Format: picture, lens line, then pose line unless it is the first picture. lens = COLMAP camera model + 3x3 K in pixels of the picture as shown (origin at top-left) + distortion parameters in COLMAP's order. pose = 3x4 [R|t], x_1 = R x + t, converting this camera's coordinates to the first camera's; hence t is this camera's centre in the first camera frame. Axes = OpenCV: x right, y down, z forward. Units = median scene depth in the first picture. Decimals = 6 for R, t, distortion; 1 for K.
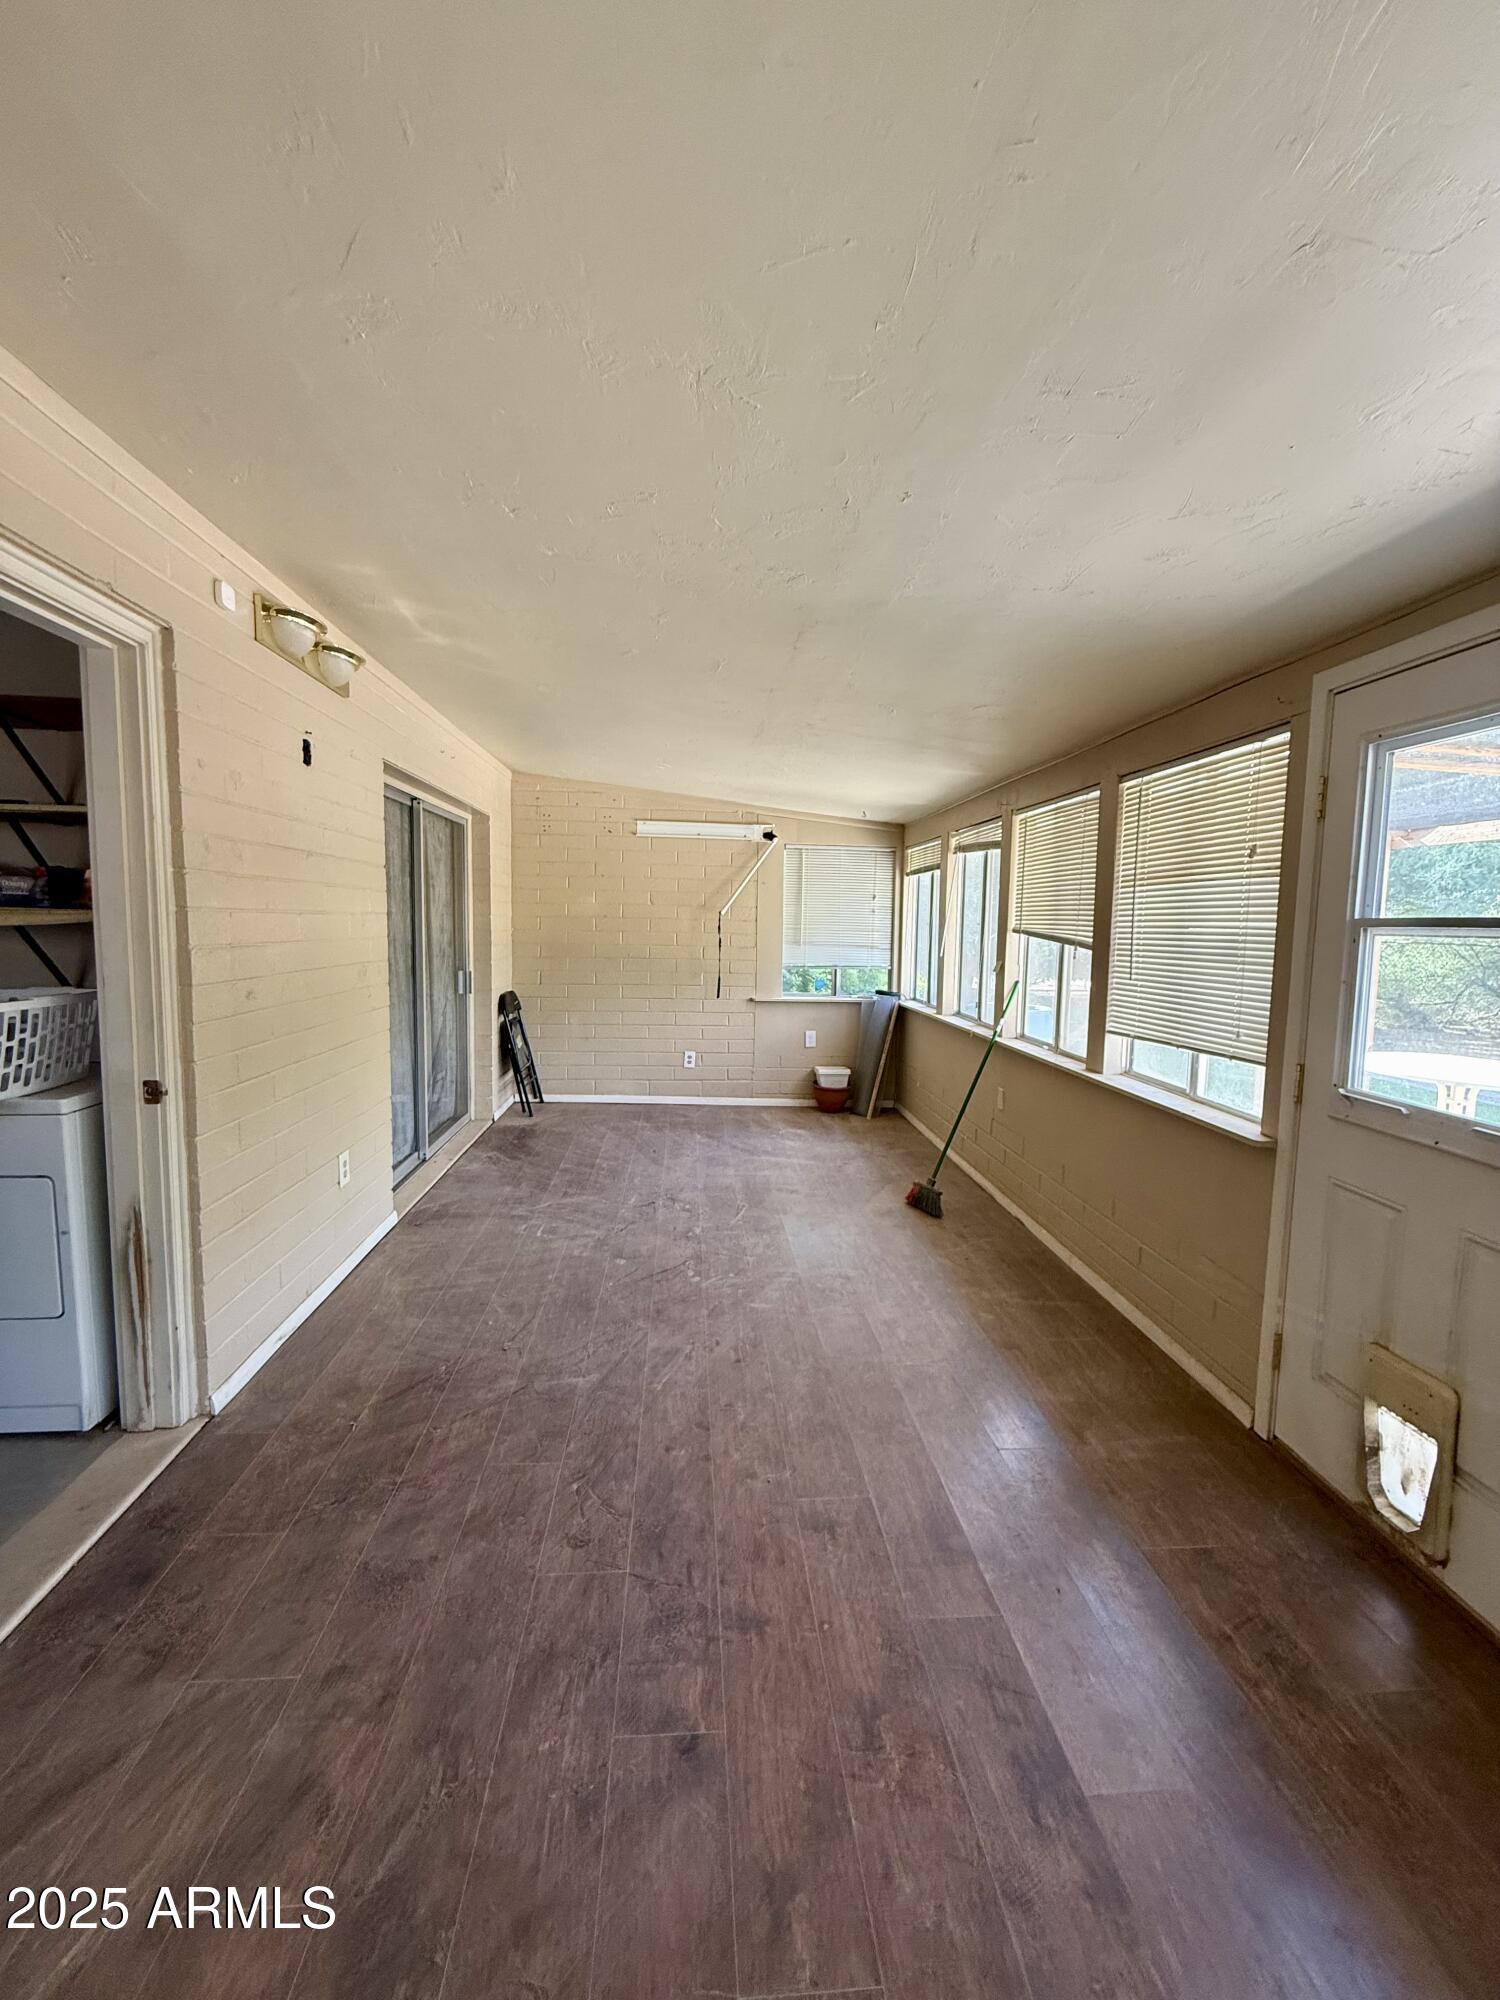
lens RADIAL K [[803.5, 0, 750.0], [0, 803.5, 1000.0], [0, 0, 1]] dist [0.005576, -0.000006]
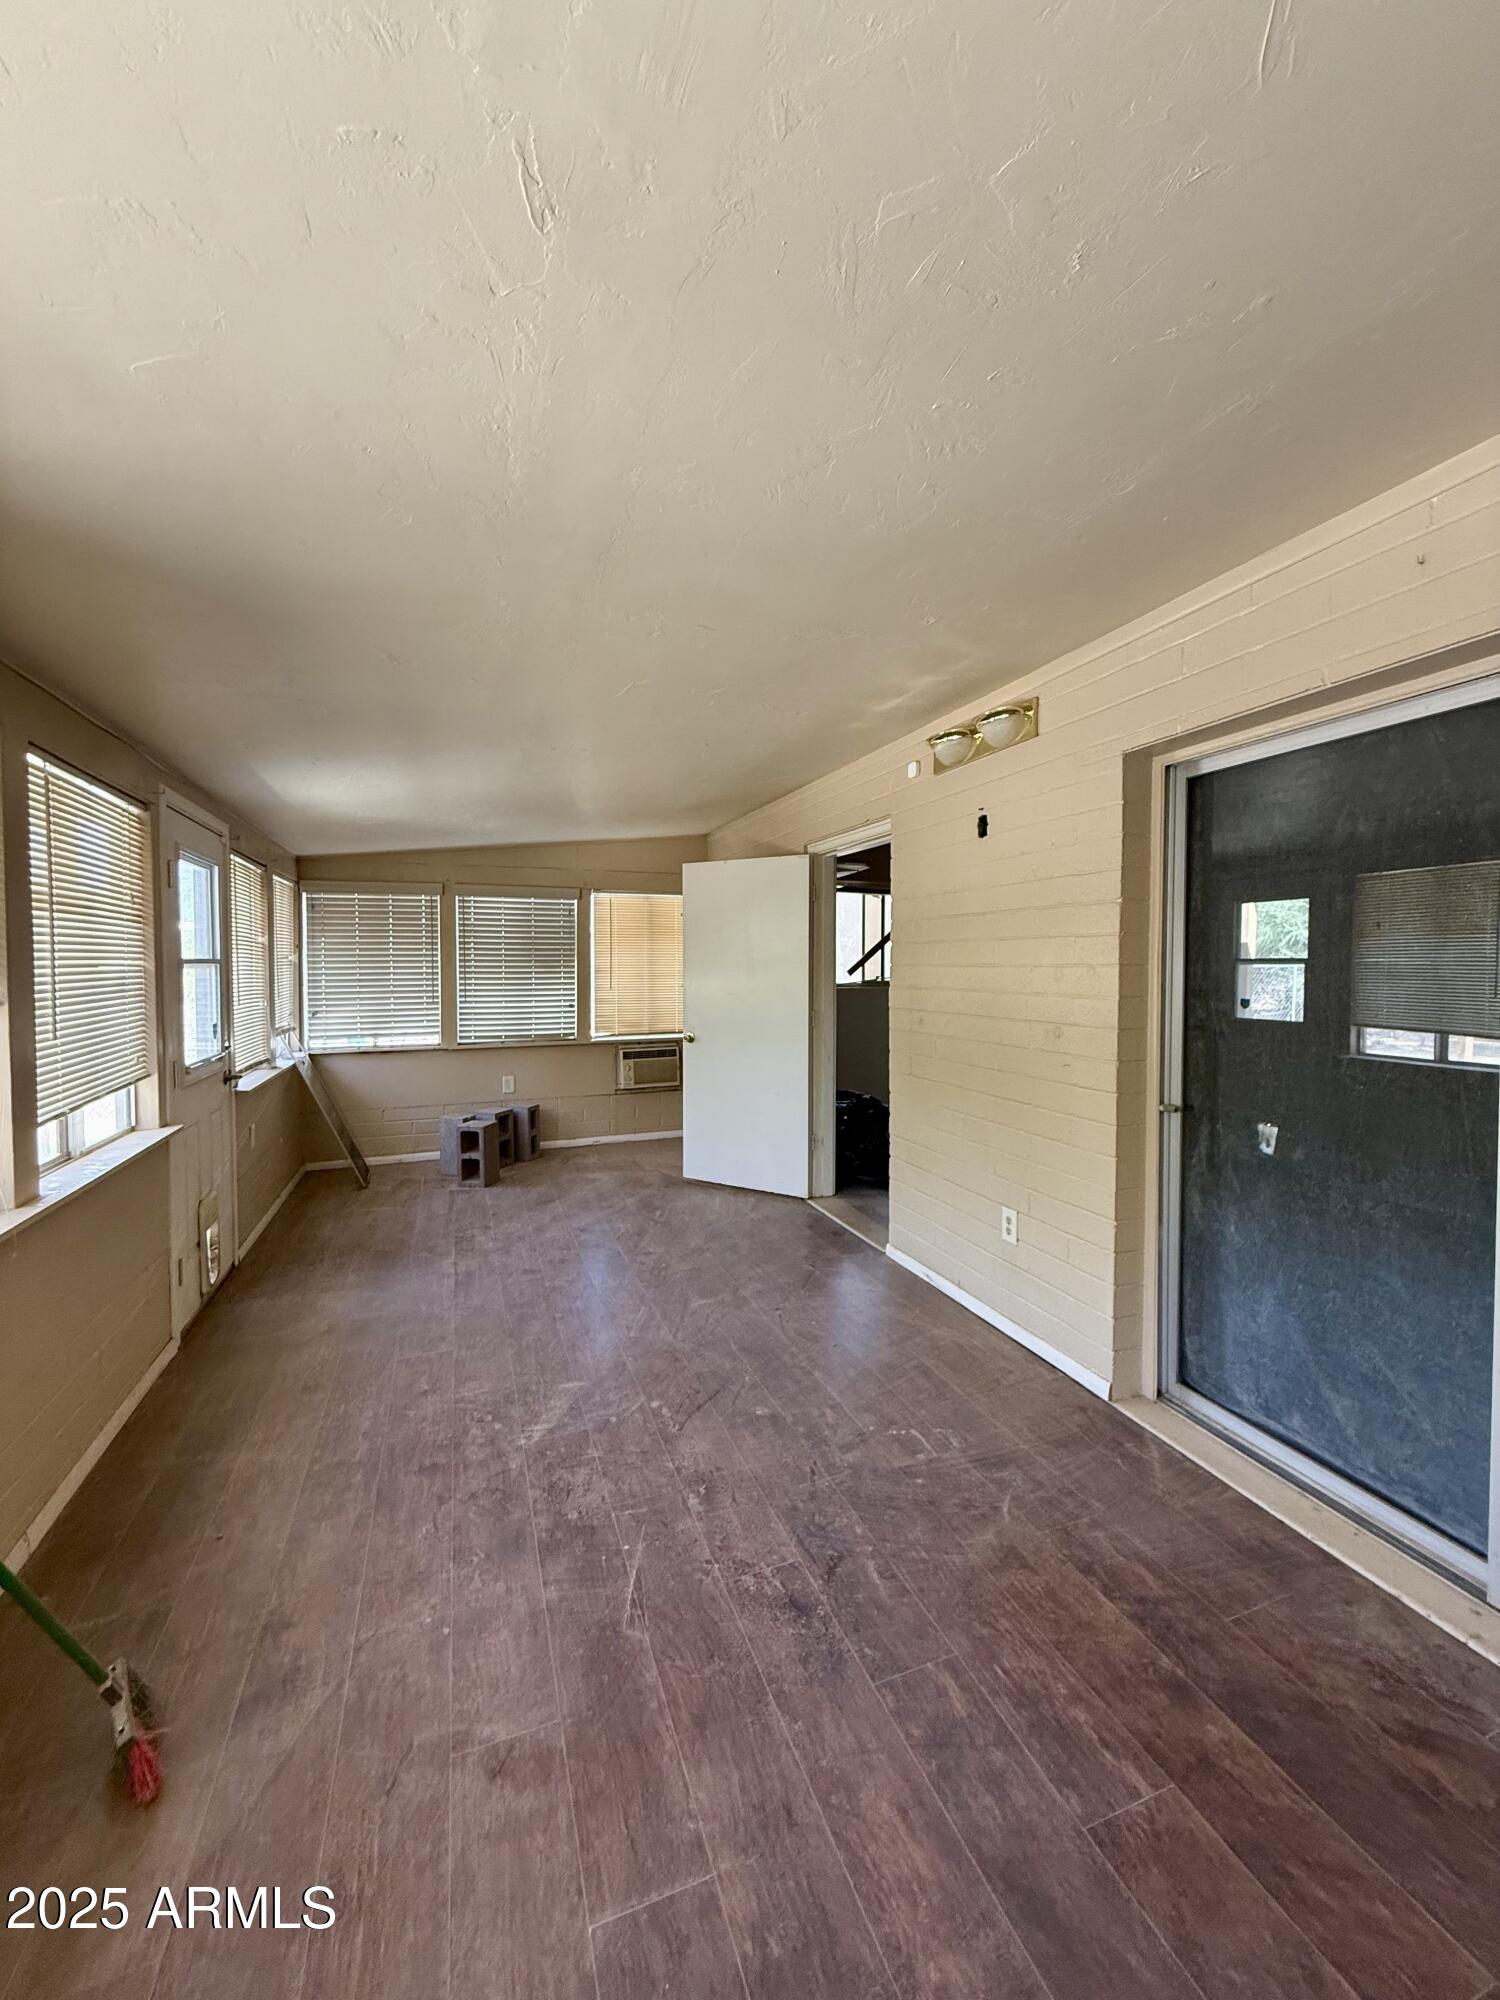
lens RADIAL K [[803.5, 0, 750.0], [0, 803.5, 1000.0], [0, 0, 1]] dist [0.005576, -0.000006]
pose [[-0.963154, -0.005425, -0.268897, 0.056080], [-0.043176, 0.989948, 0.134677, -0.157359], [0.265464, 0.141325, -0.953707, 1.579598]]
